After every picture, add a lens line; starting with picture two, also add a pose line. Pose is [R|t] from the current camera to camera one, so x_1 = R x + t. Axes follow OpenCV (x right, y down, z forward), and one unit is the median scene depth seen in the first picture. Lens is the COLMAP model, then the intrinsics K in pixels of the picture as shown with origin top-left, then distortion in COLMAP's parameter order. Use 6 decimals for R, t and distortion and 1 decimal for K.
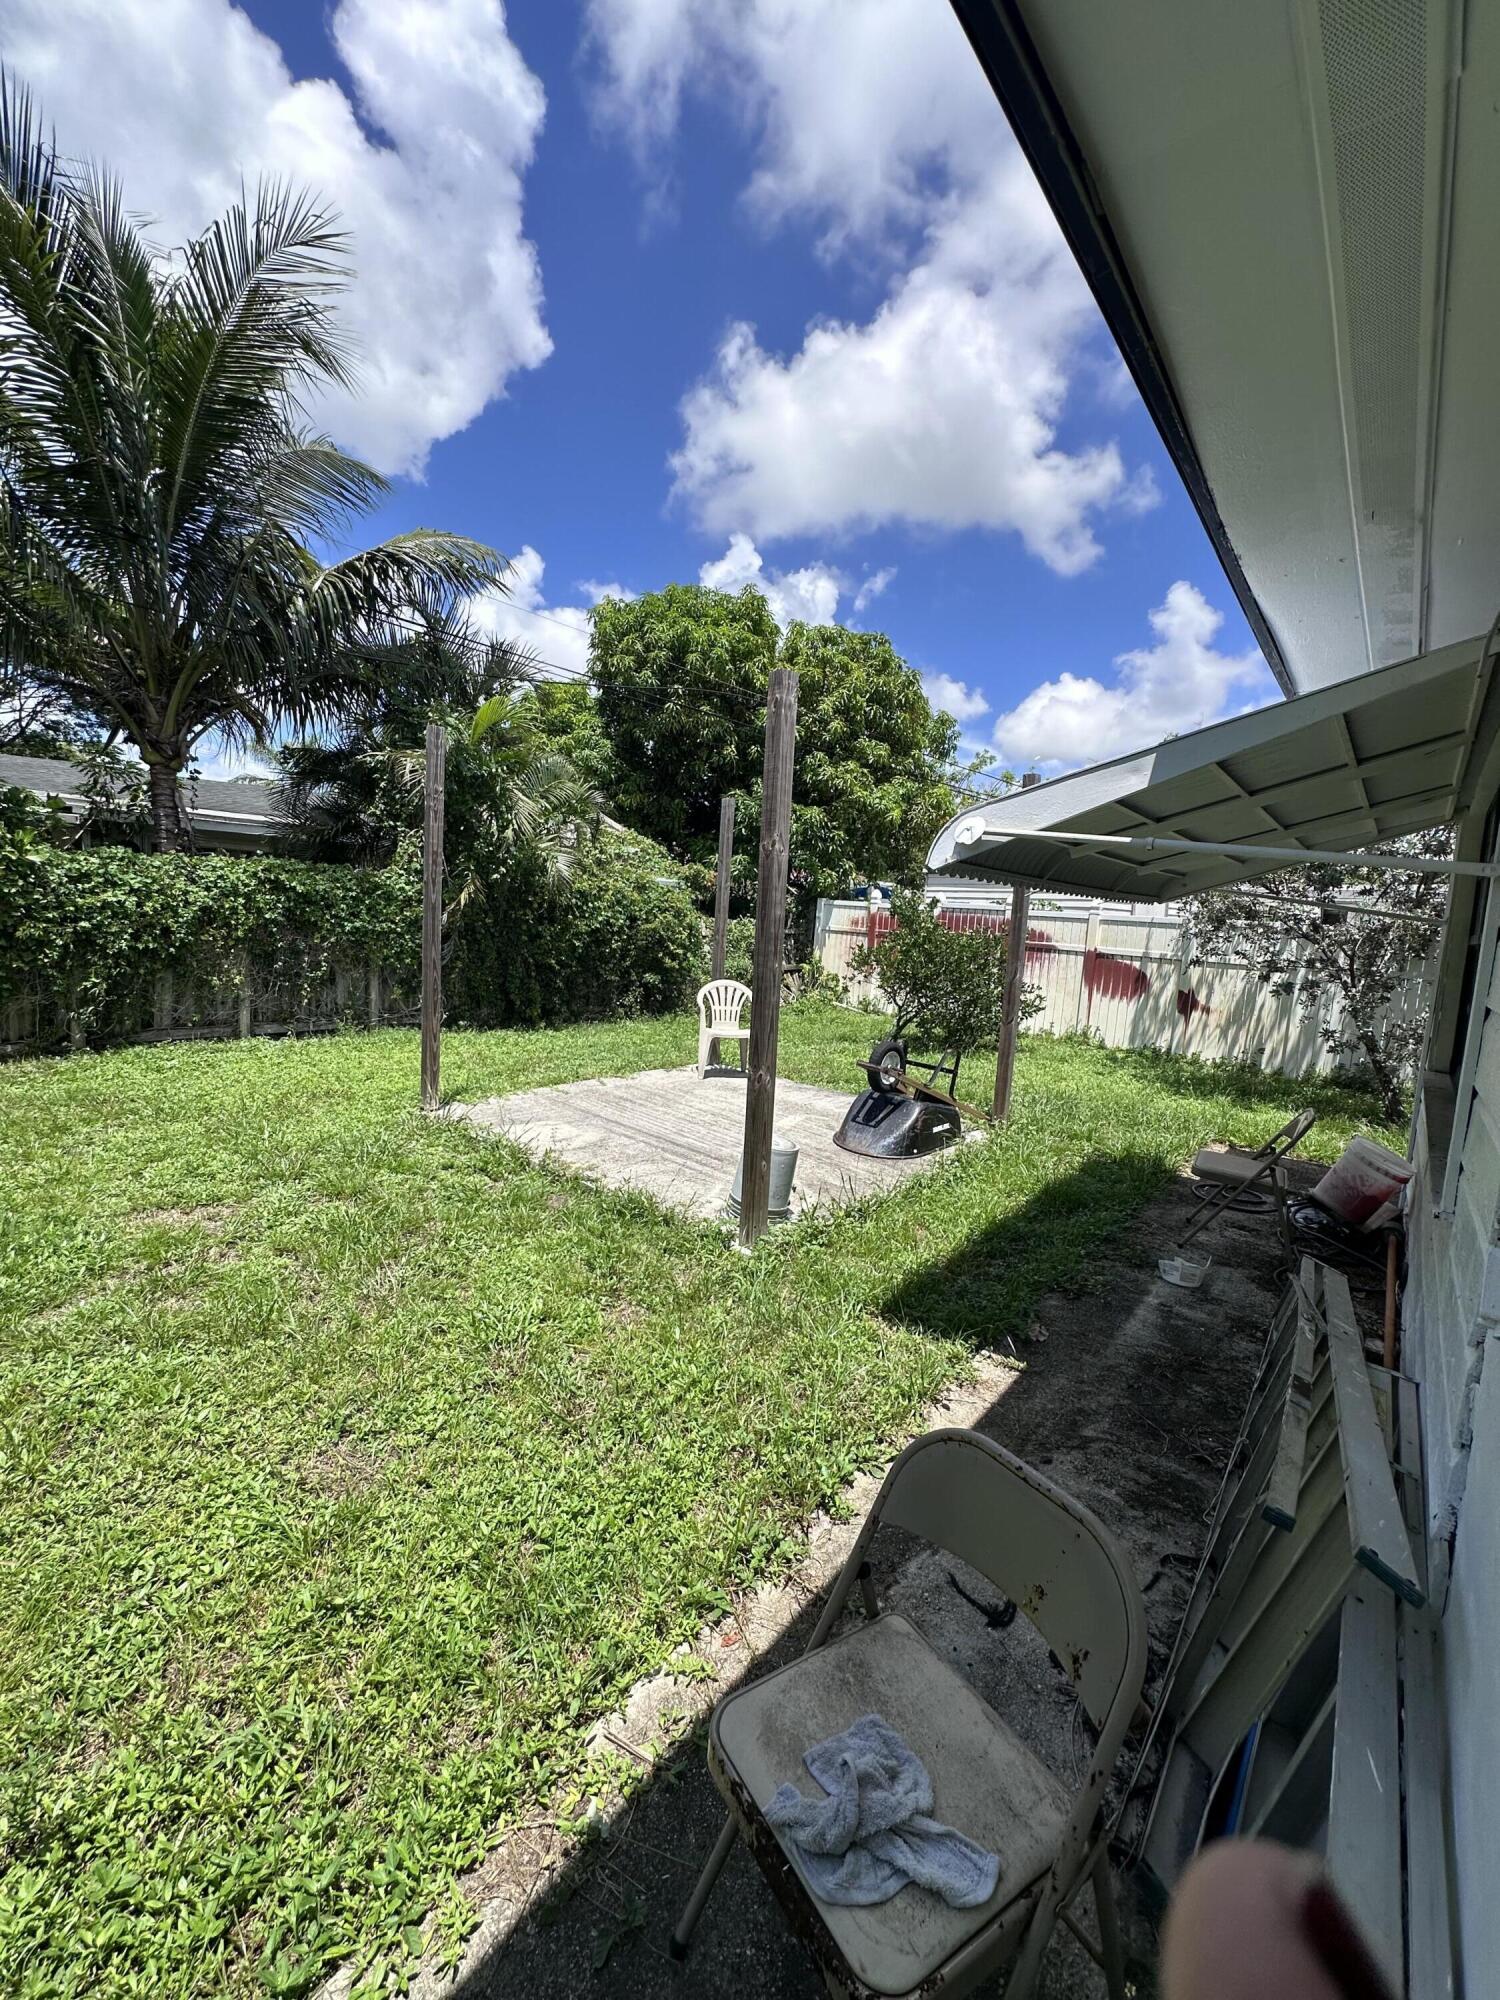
lens RADIAL K [[798.0, 0, 750.0], [0, 798.0, 1000.0], [0, 0, 1]] dist [0.000867, 0.000164]
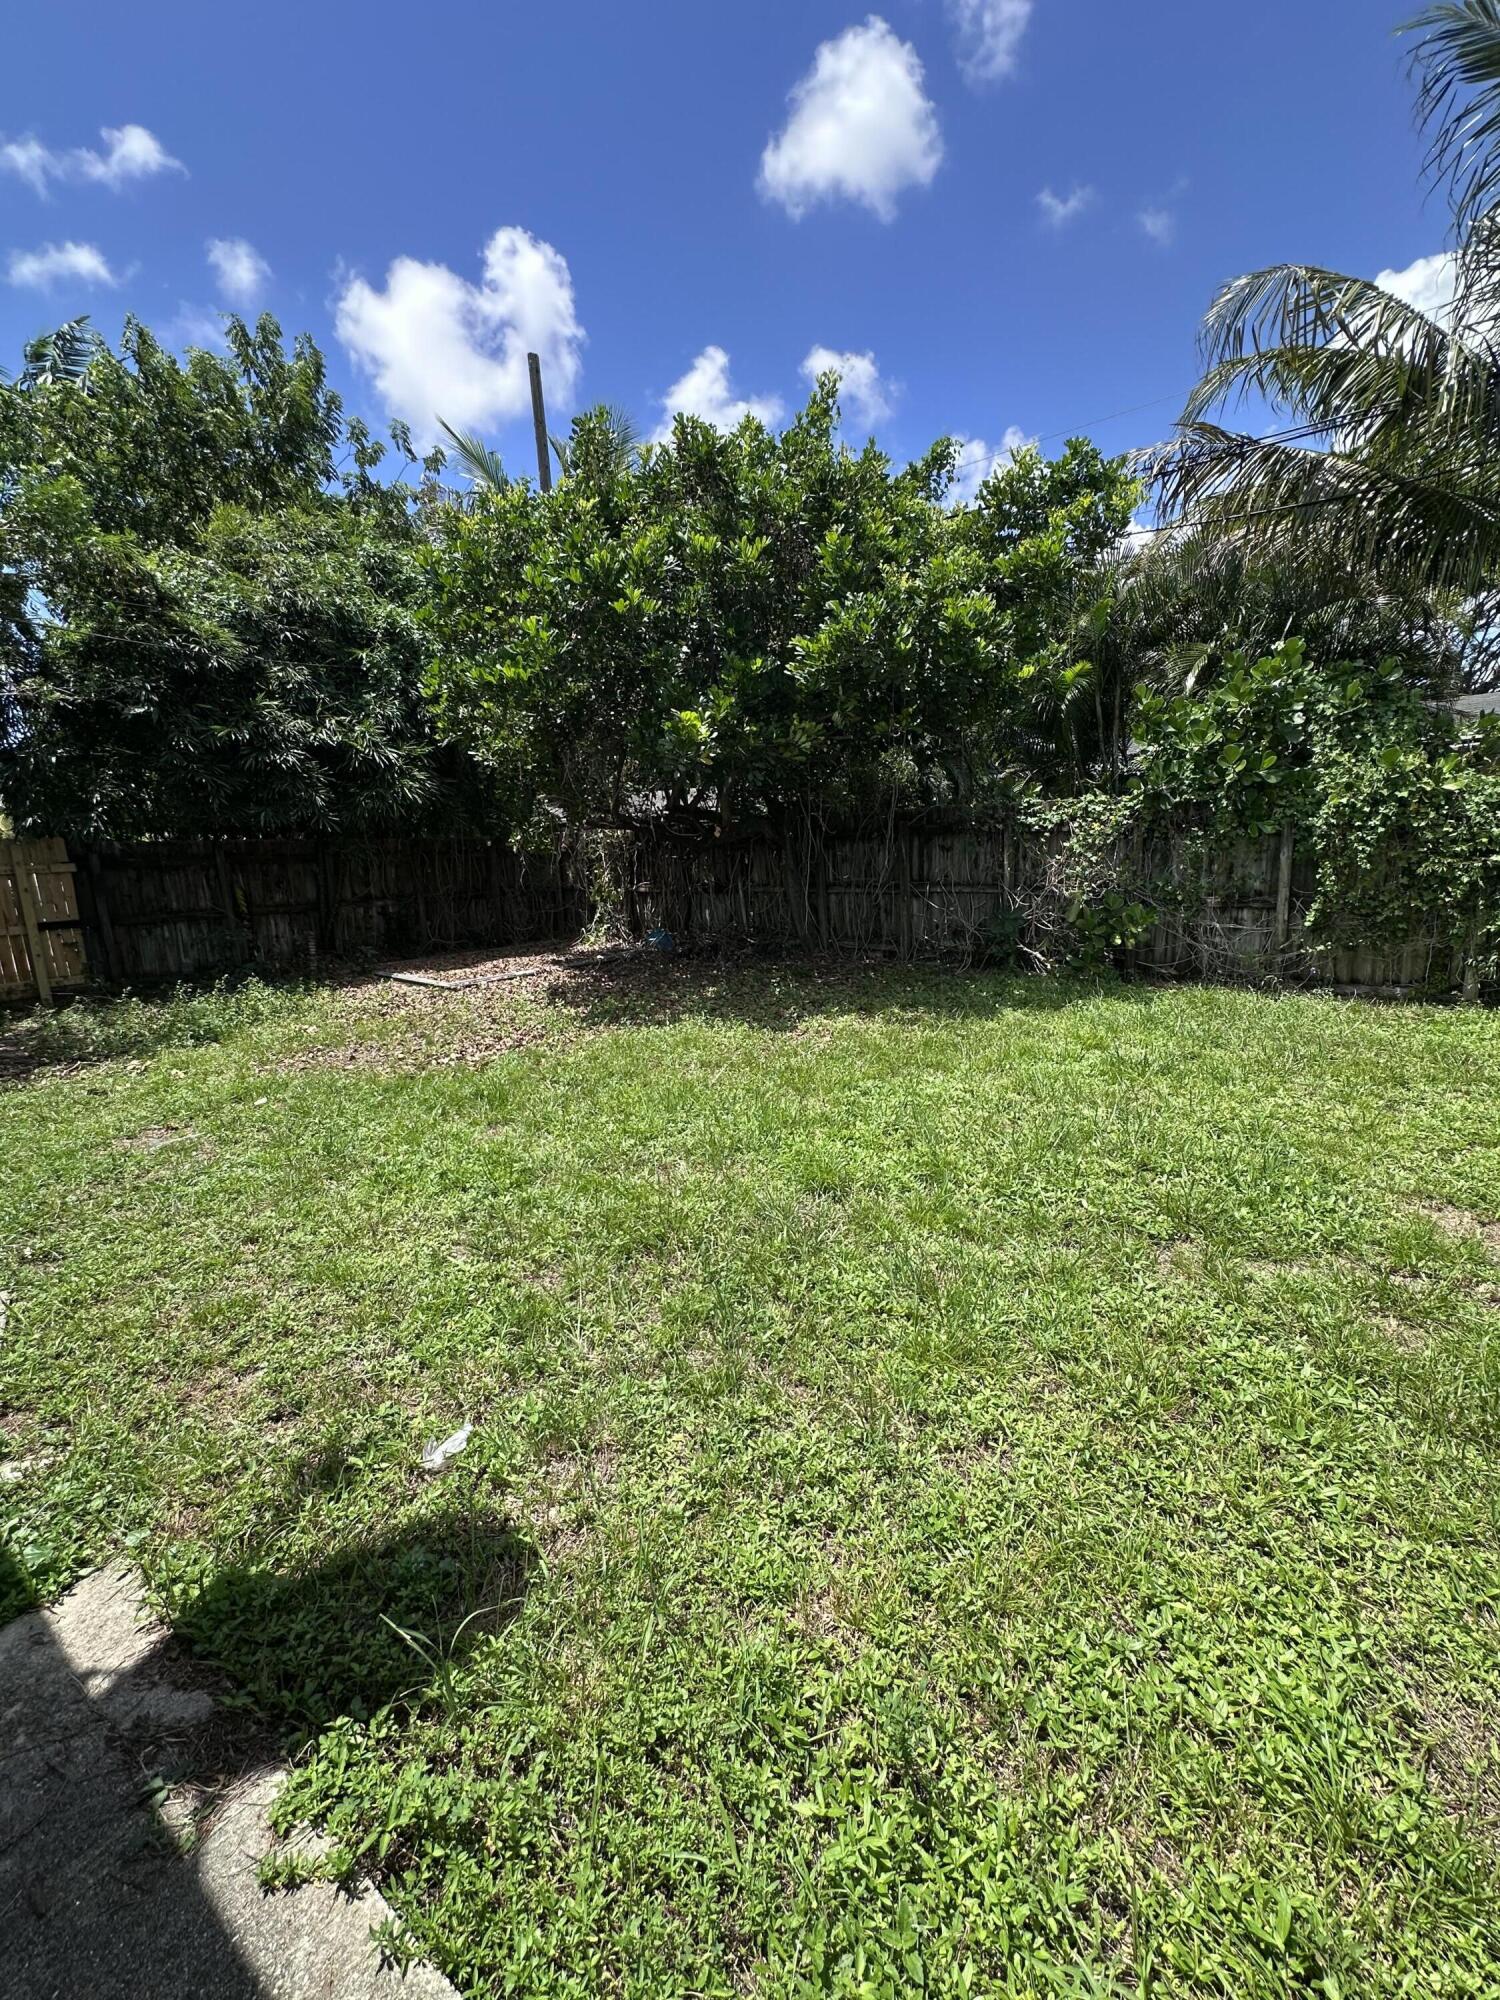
lens RADIAL K [[798.0, 0, 750.0], [0, 798.0, 1000.0], [0, 0, 1]] dist [0.000867, 0.000164]
pose [[0.073546, 0.123459, -0.989621, -0.021900], [-0.067036, 0.990676, 0.118608, 0.009437], [0.995036, 0.057617, 0.081136, 0.141245]]
